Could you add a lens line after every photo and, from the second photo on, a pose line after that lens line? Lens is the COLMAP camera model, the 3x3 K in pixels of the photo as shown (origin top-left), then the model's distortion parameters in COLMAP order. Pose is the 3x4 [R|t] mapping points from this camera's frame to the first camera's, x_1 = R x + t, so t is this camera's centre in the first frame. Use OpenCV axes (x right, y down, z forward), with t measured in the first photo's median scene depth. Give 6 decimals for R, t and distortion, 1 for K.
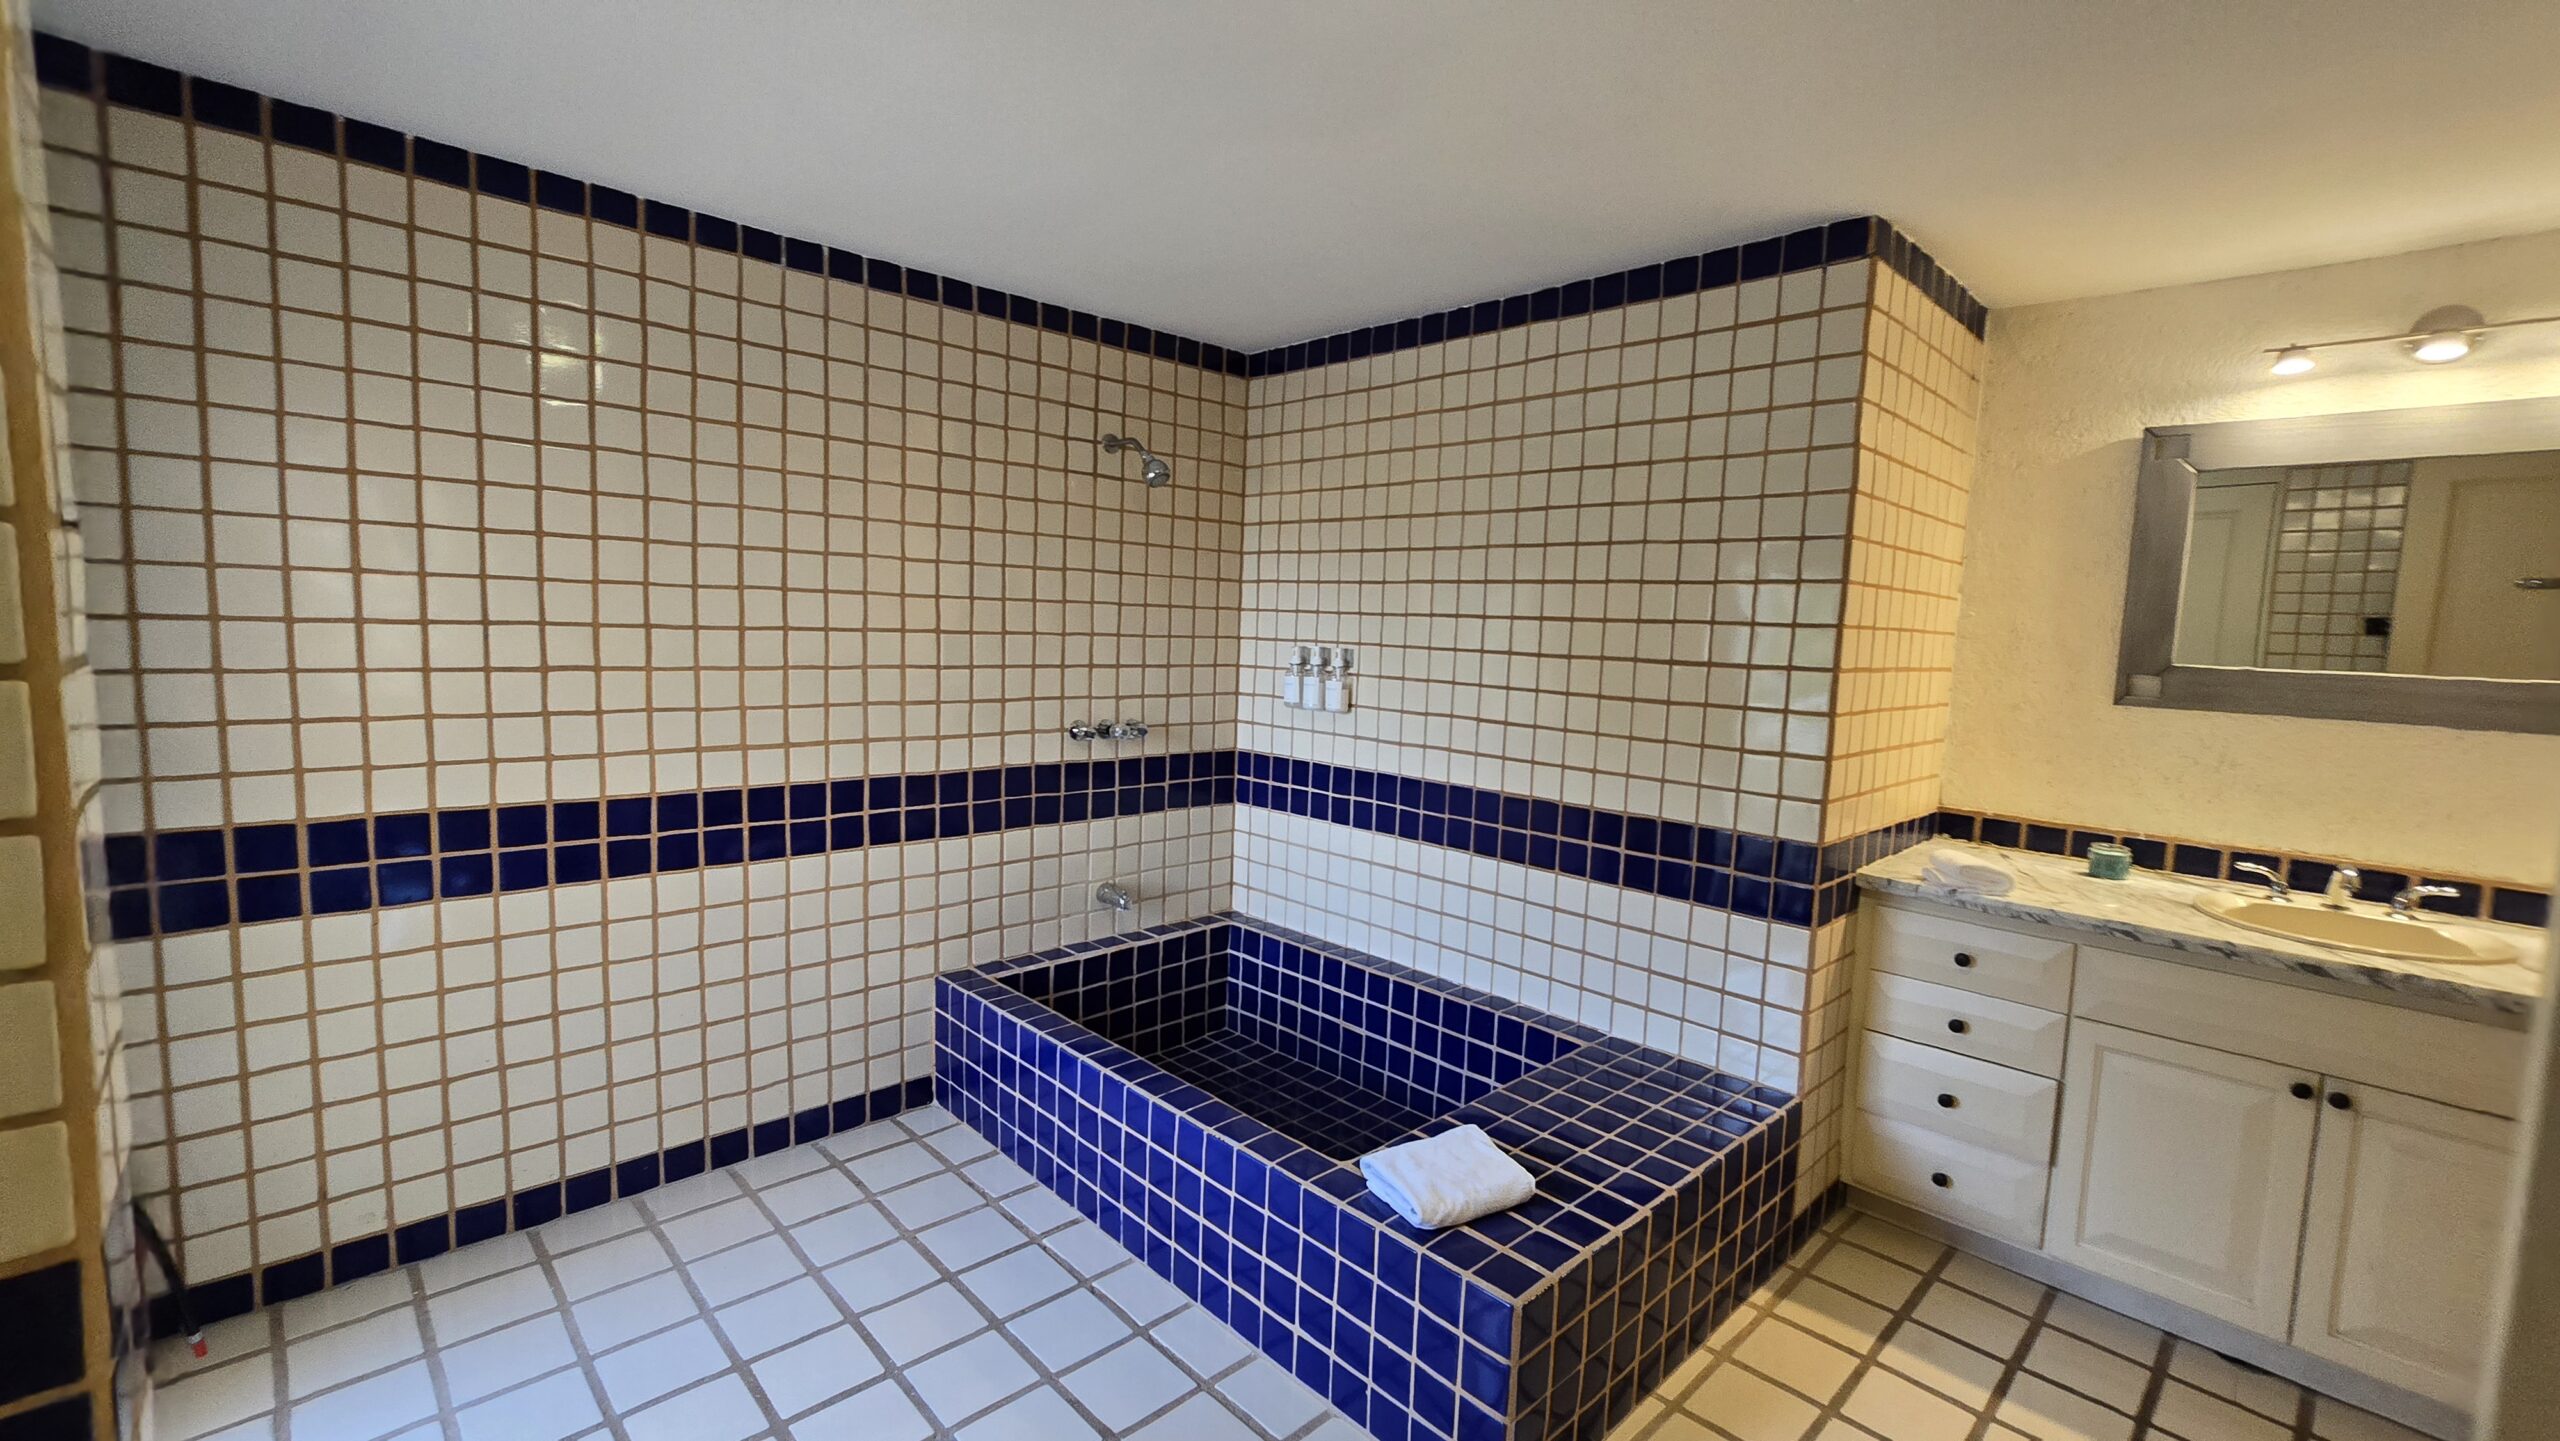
lens RADIAL K [[1045.7, 0, 1293.3], [0, 1045.7, 717.3], [0, 0, 1]] dist [-0.000331, 0.000059]
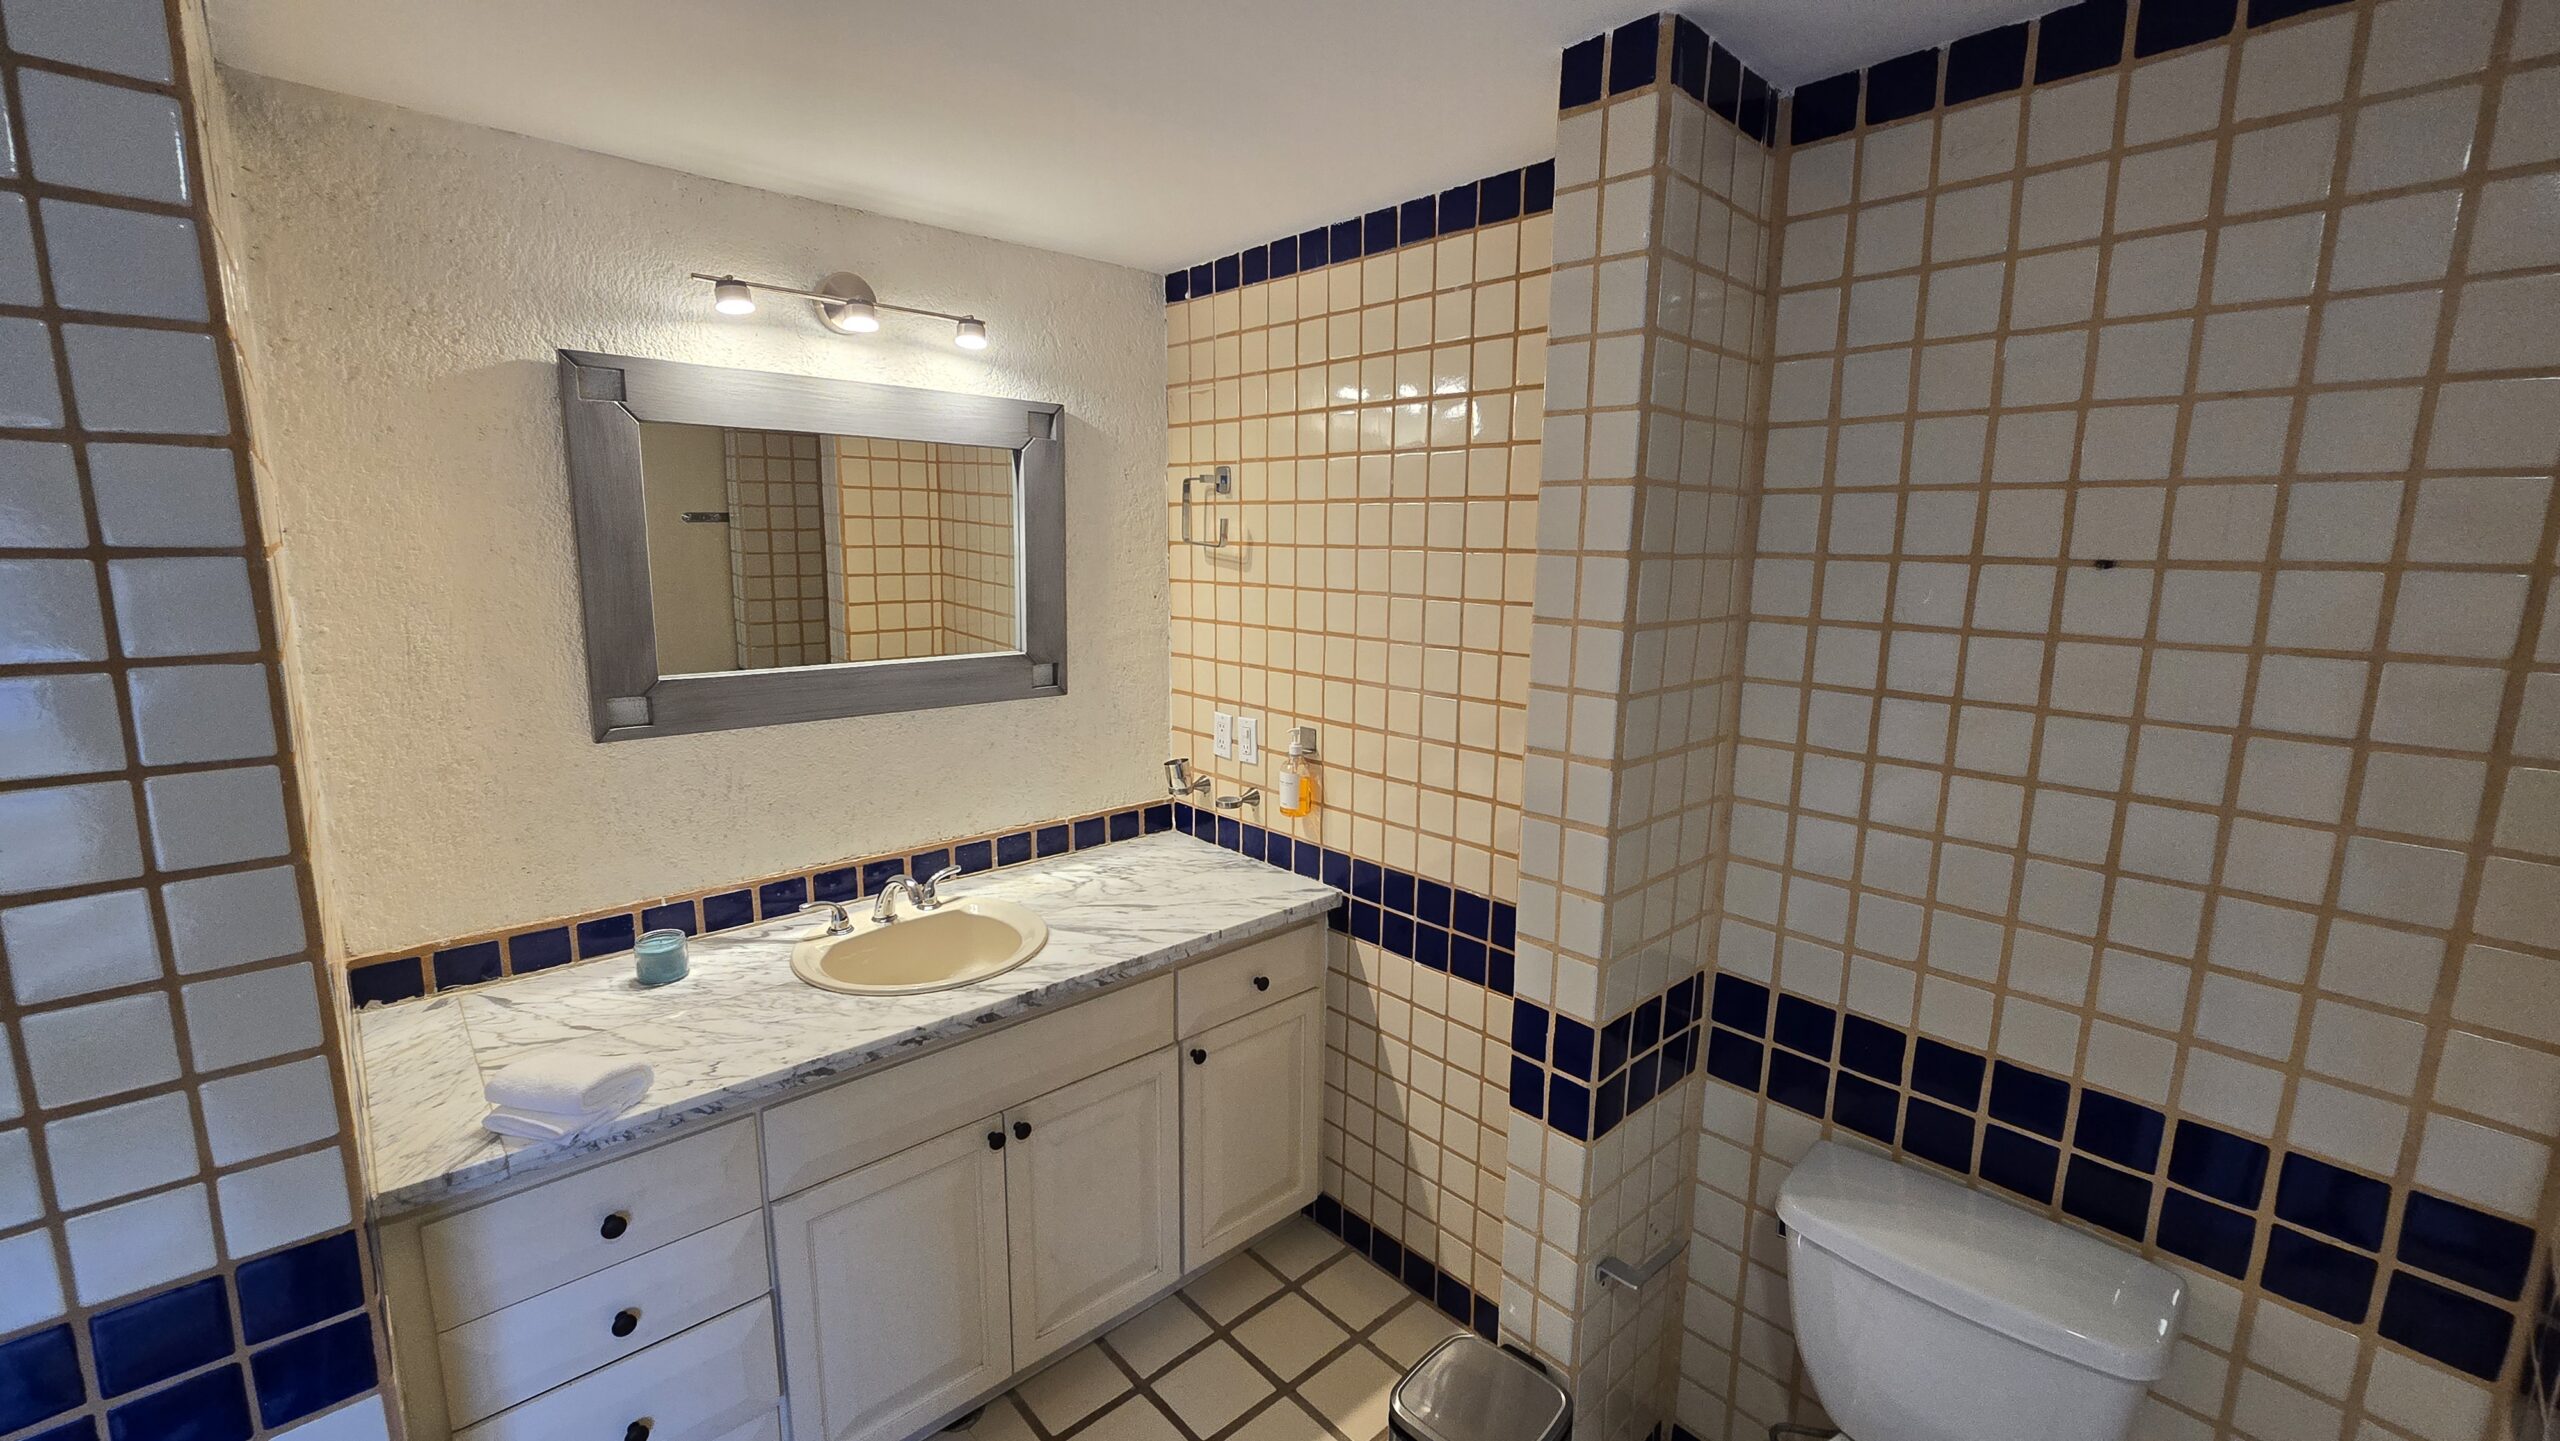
lens RADIAL K [[1045.7, 0, 1293.3], [0, 1045.7, 717.3], [0, 0, 1]] dist [-0.000331, 0.000059]
pose [[0.023425, -0.205485, 0.978380, 0.103239], [0.087807, 0.975289, 0.202734, -0.139359], [-0.995862, 0.081160, 0.040889, 0.516831]]
